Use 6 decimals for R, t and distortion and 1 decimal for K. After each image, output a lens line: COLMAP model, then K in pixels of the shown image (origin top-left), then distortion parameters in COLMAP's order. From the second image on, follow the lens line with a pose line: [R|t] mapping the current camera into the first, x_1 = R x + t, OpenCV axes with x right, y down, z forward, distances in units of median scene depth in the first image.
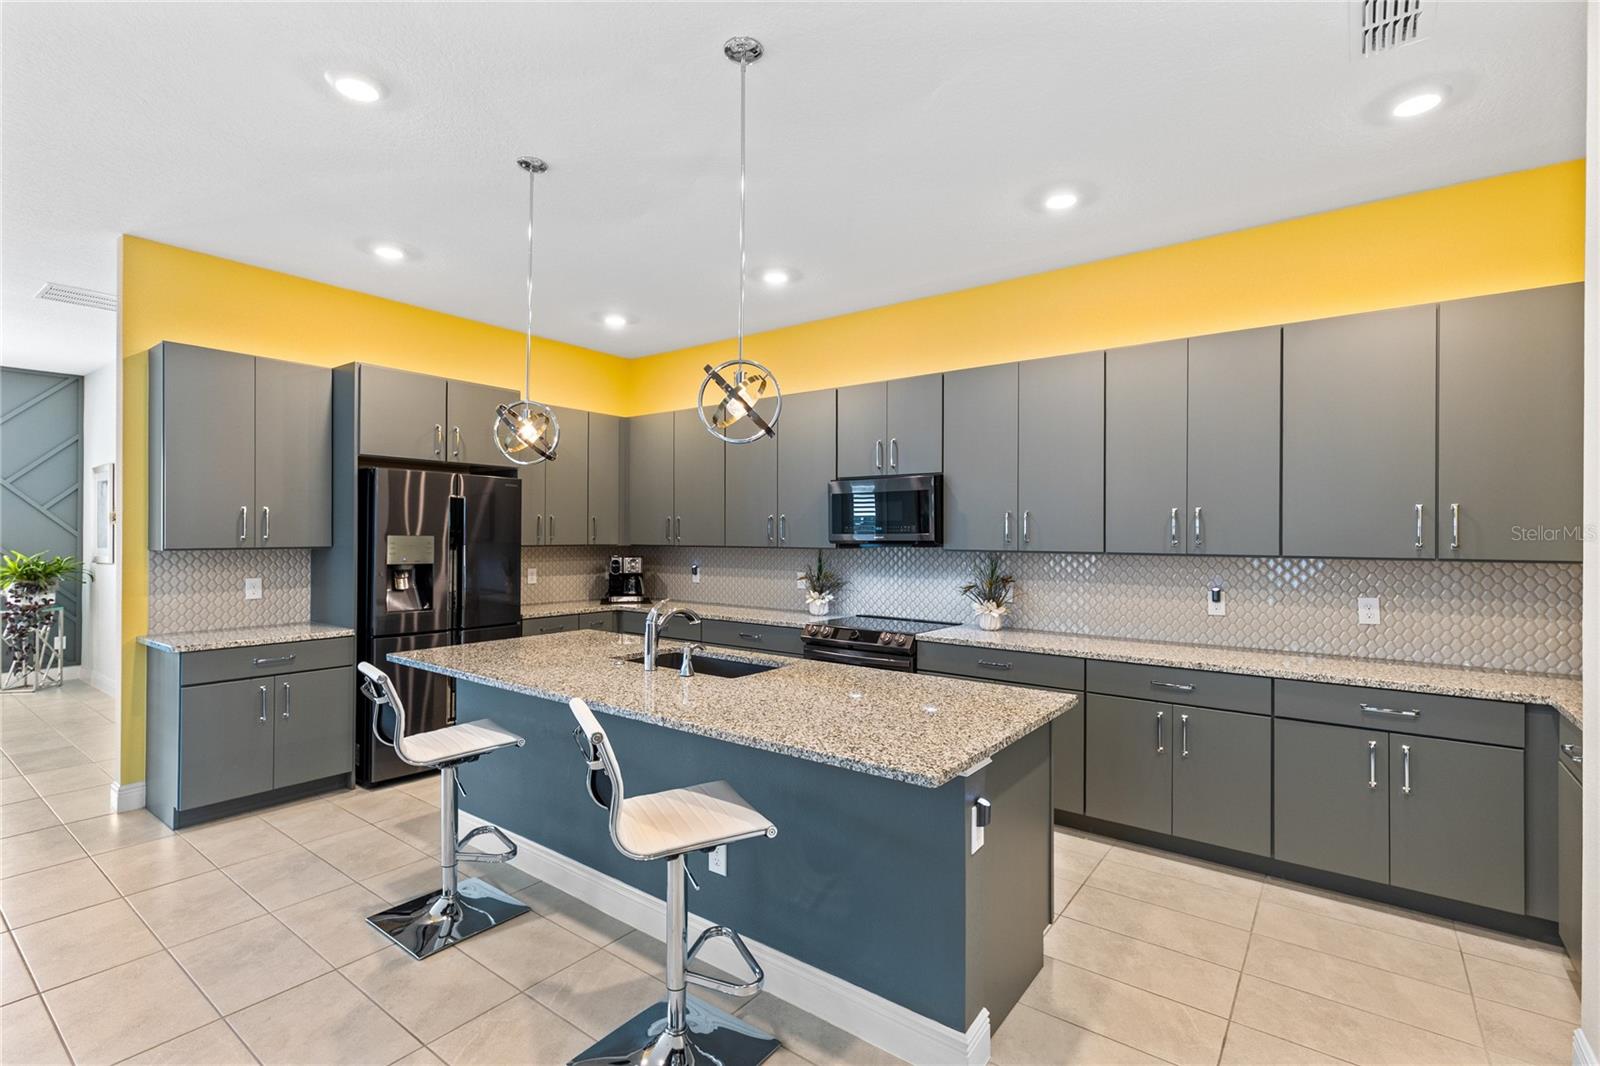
lens RADIAL K [[731.9, 0, 796.6], [0, 731.9, 536.7], [0, 0, 1]] dist [-0.000844, -0.000685]
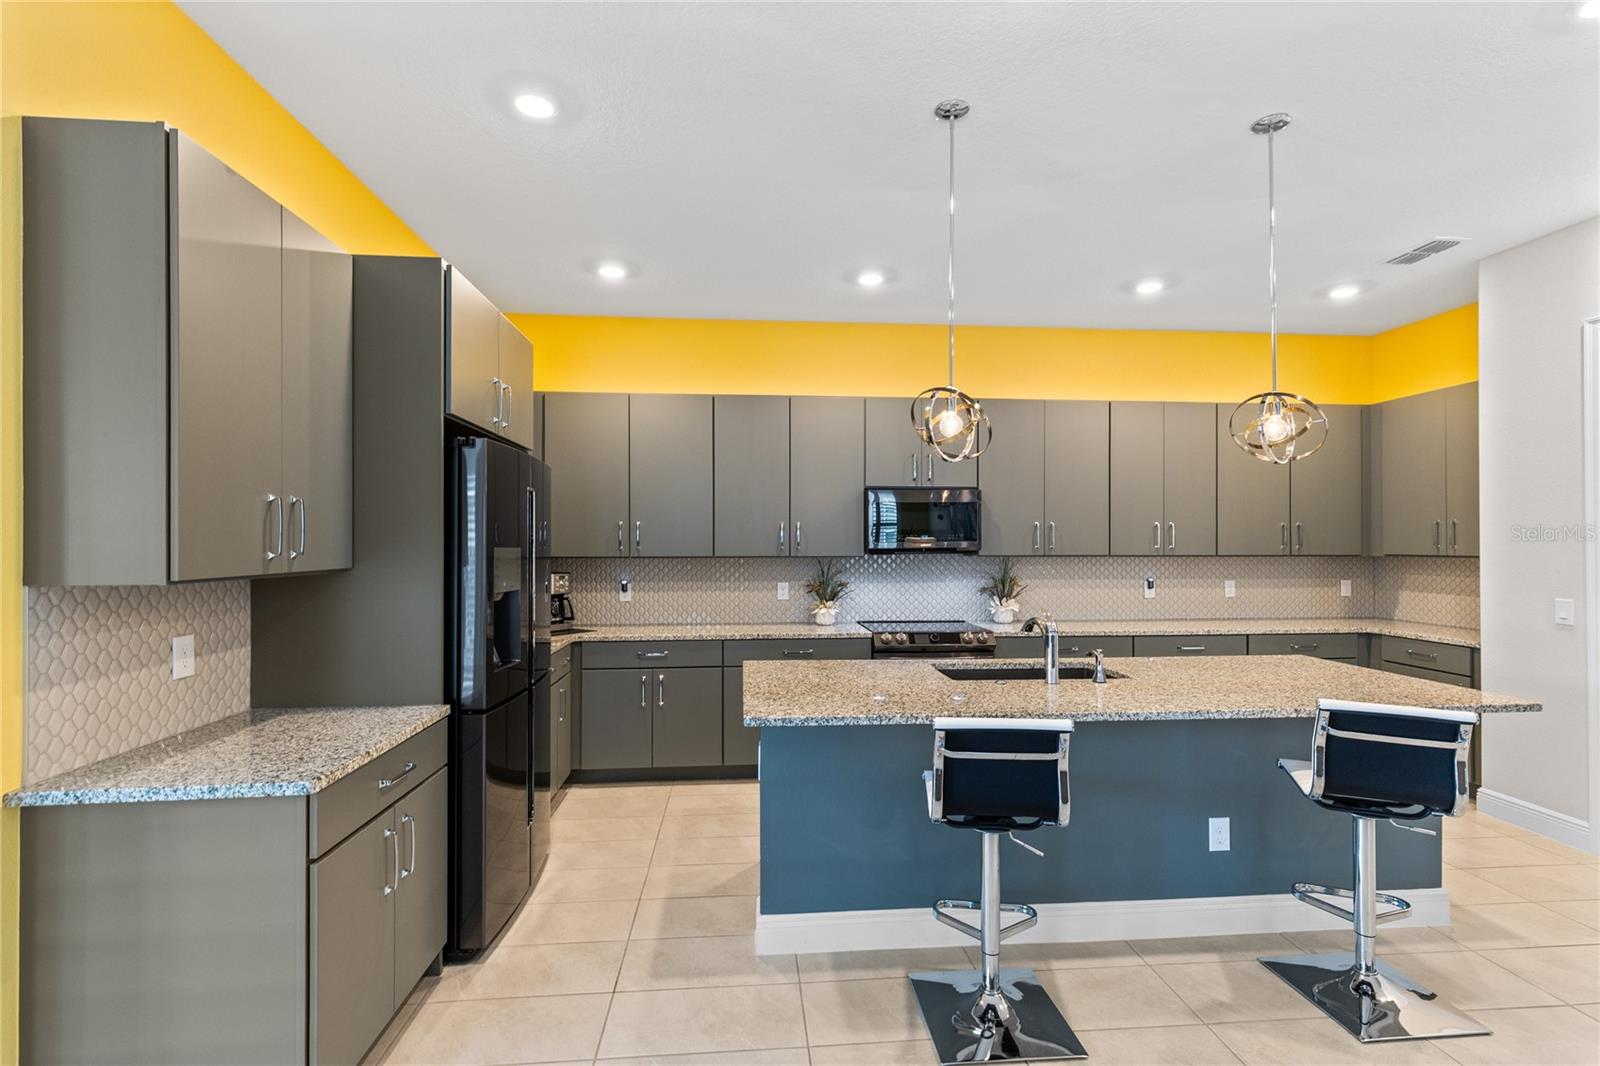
lens RADIAL K [[722.8, 0, 800.9], [0, 722.8, 545.2], [0, 0, 1]] dist [-0.002403, -0.000522]
pose [[0.749970, -0.007837, 0.661425, -0.842508], [0.006893, 0.999968, 0.004033, -0.005358], [-0.661436, 0.001534, 0.750000, 0.391340]]
